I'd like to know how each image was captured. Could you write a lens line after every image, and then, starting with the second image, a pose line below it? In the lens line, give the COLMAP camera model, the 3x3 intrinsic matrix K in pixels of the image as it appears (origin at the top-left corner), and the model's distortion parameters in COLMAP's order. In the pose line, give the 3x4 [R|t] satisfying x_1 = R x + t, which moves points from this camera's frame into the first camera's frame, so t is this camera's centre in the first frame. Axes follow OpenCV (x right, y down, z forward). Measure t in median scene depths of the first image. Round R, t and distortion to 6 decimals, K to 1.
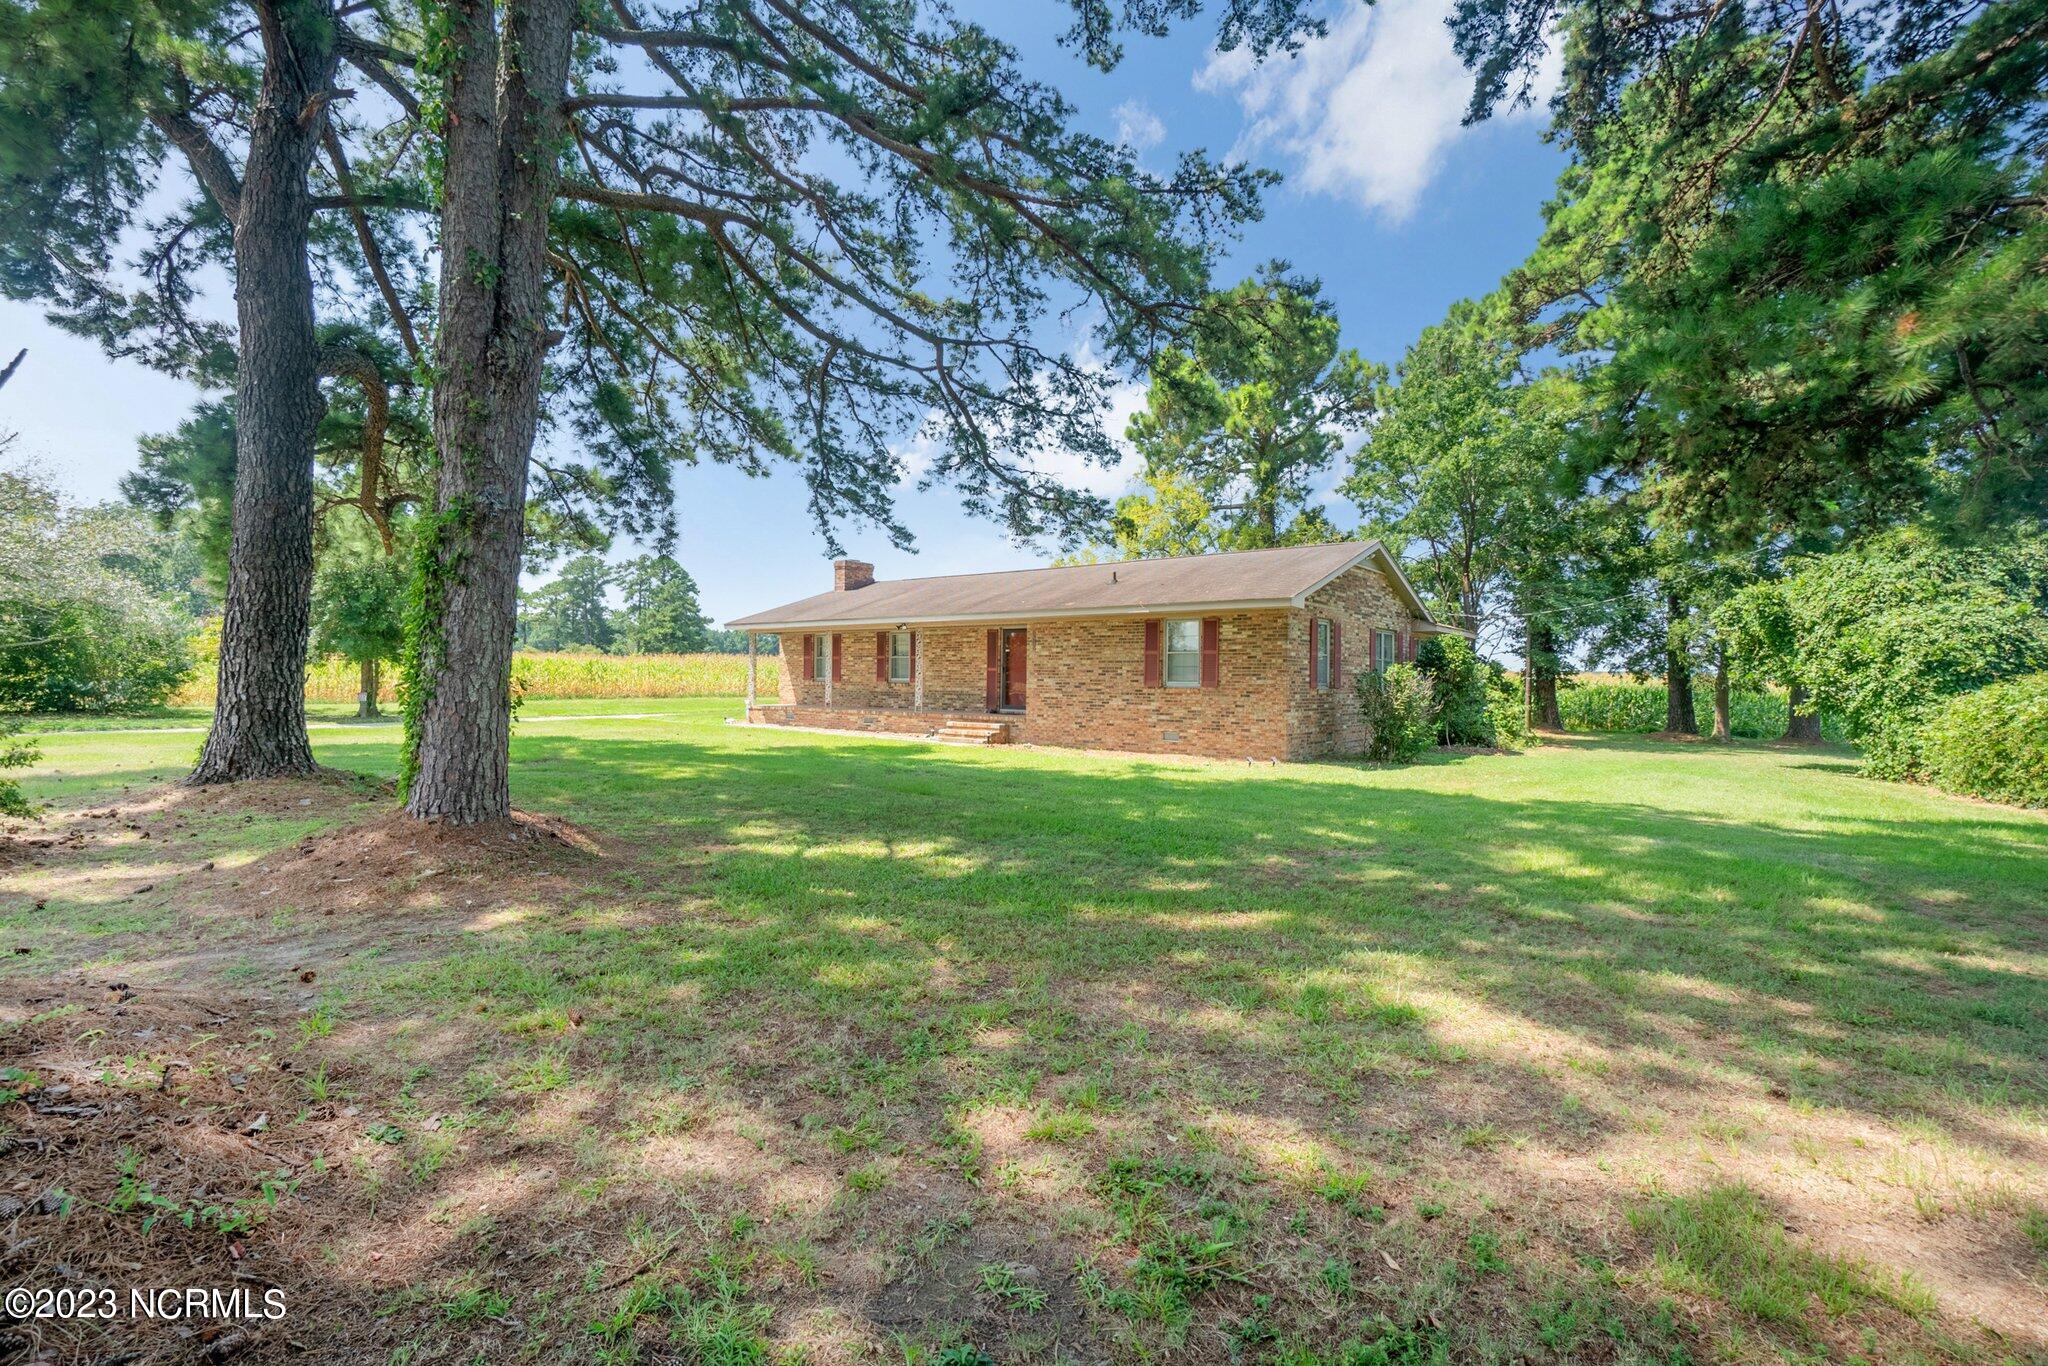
lens RADIAL K [[886.0, 0, 1022.0], [0, 886.0, 670.2], [0, 0, 1]] dist [-0.000071, -0.000055]
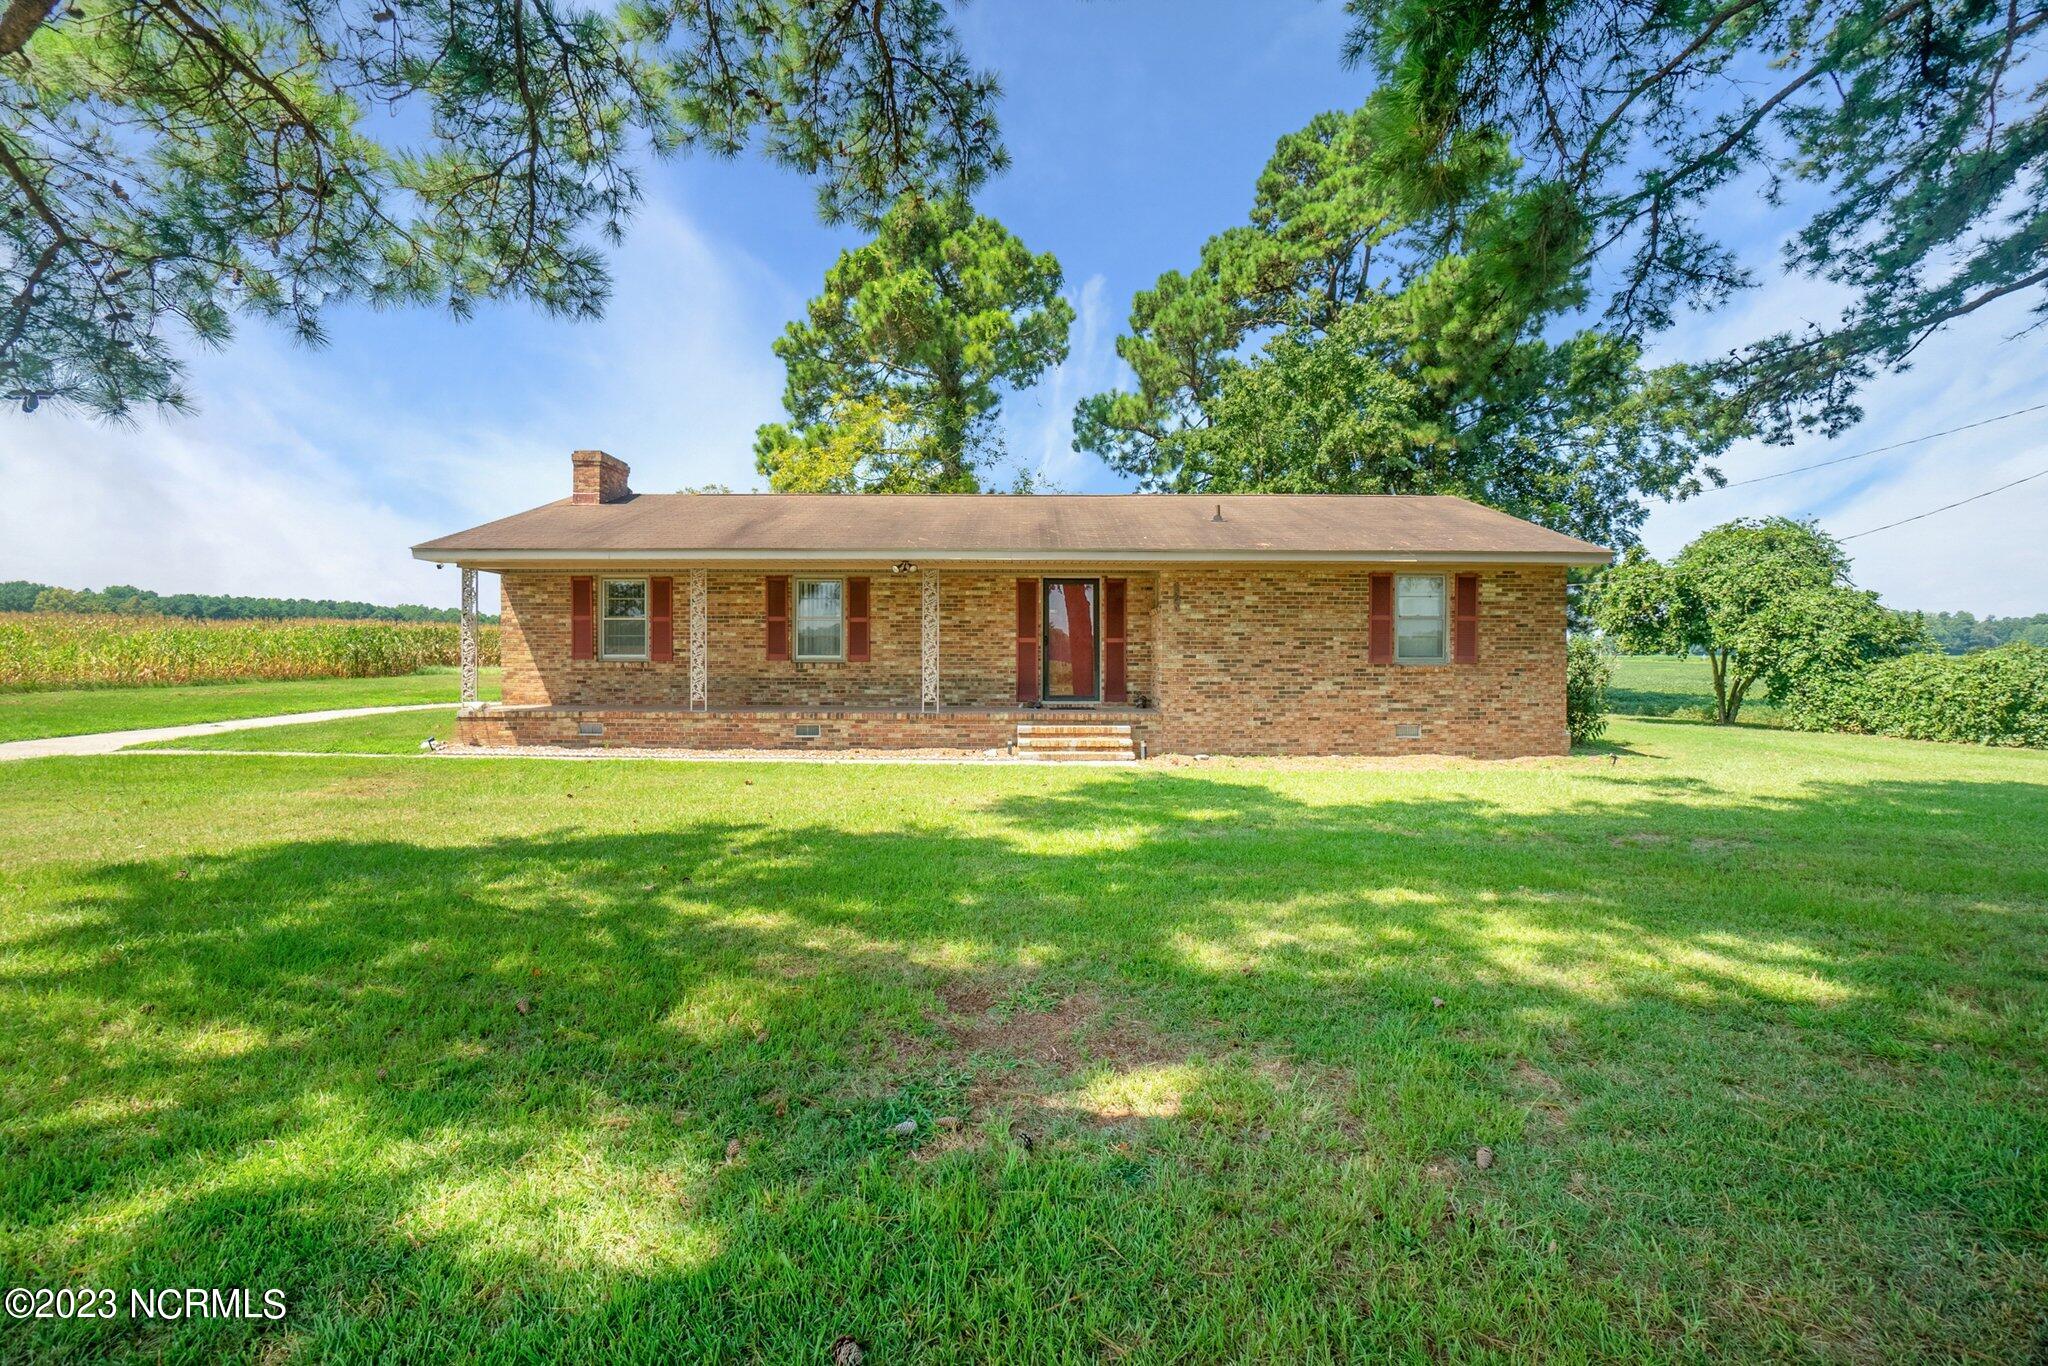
lens RADIAL K [[878.7, 0, 1025.3], [0, 878.7, 655.1], [0, 0, 1]] dist [-0.000892, -0.000204]
pose [[0.790069, -0.009747, 0.612941, -0.516617], [0.000365, 0.999881, 0.015430, -0.000482], [-0.613018, -0.011967, 0.789978, 0.591157]]
